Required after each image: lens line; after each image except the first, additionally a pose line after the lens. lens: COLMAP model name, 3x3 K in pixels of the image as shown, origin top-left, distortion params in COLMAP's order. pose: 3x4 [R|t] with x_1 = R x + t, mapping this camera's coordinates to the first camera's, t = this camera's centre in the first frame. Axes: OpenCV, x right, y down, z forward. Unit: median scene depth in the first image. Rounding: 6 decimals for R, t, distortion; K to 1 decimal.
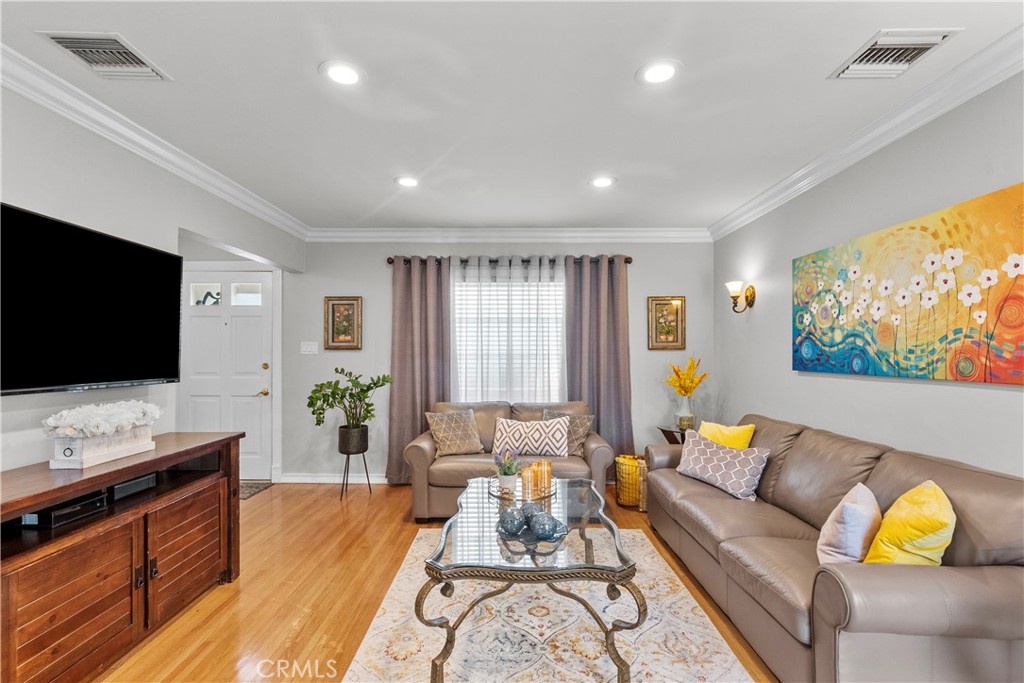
lens RADIAL K [[465.0, 0, 511.9], [0, 465.0, 353.6], [0, 0, 1]] dist [0.000462, 0.000337]
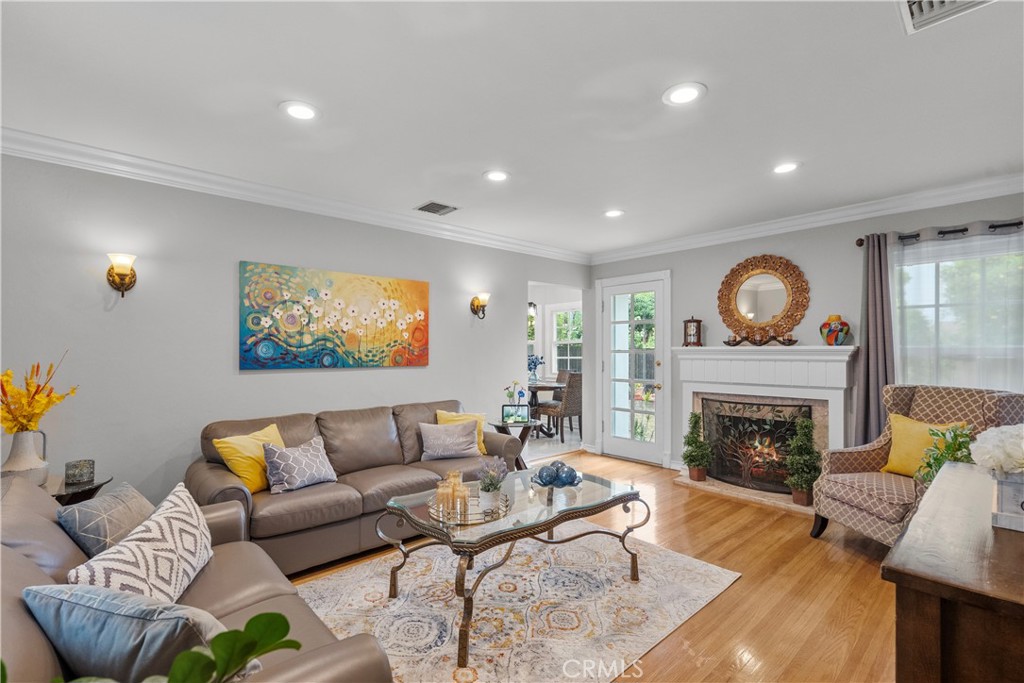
lens RADIAL K [[471.8, 0, 514.0], [0, 471.8, 353.4], [0, 0, 1]] dist [0.000182, 0.000330]
pose [[-0.677797, -0.002468, 0.735245, -0.584407], [0.002040, 0.999984, 0.005237, -0.003915], [-0.735246, 0.005049, -0.677781, 1.320413]]
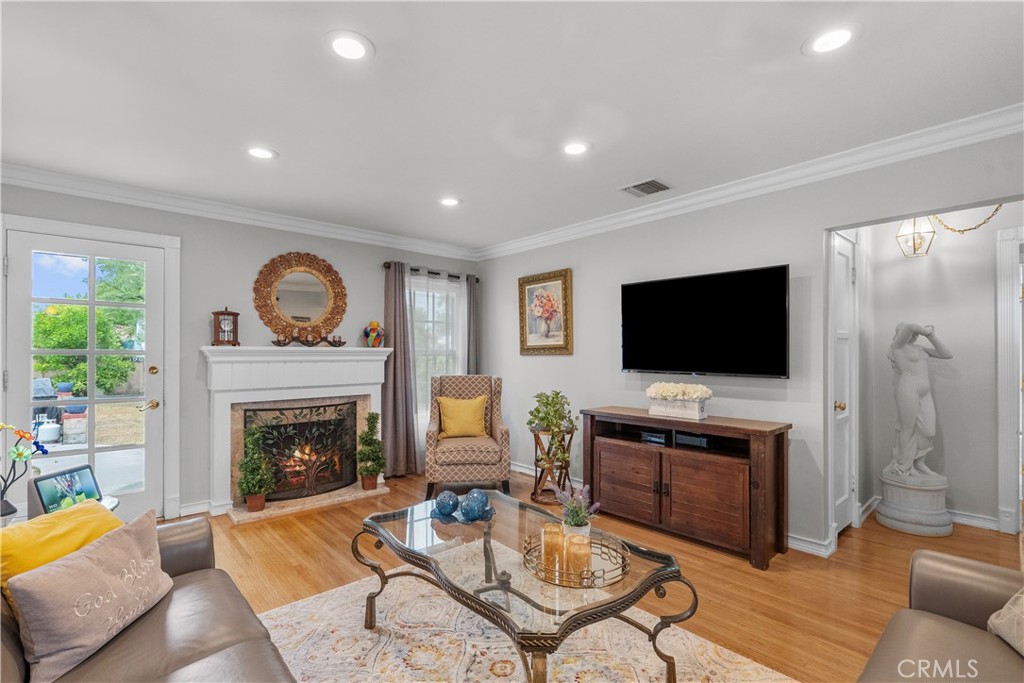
lens RADIAL K [[471.8, 0, 514.0], [0, 471.8, 353.4], [0, 0, 1]] dist [0.000182, 0.000330]
pose [[-0.735068, 0.001143, -0.677993, 0.459504], [-0.000209, 0.999998, 0.001913, -0.000706], [0.677994, 0.001548, -0.735066, 1.229695]]
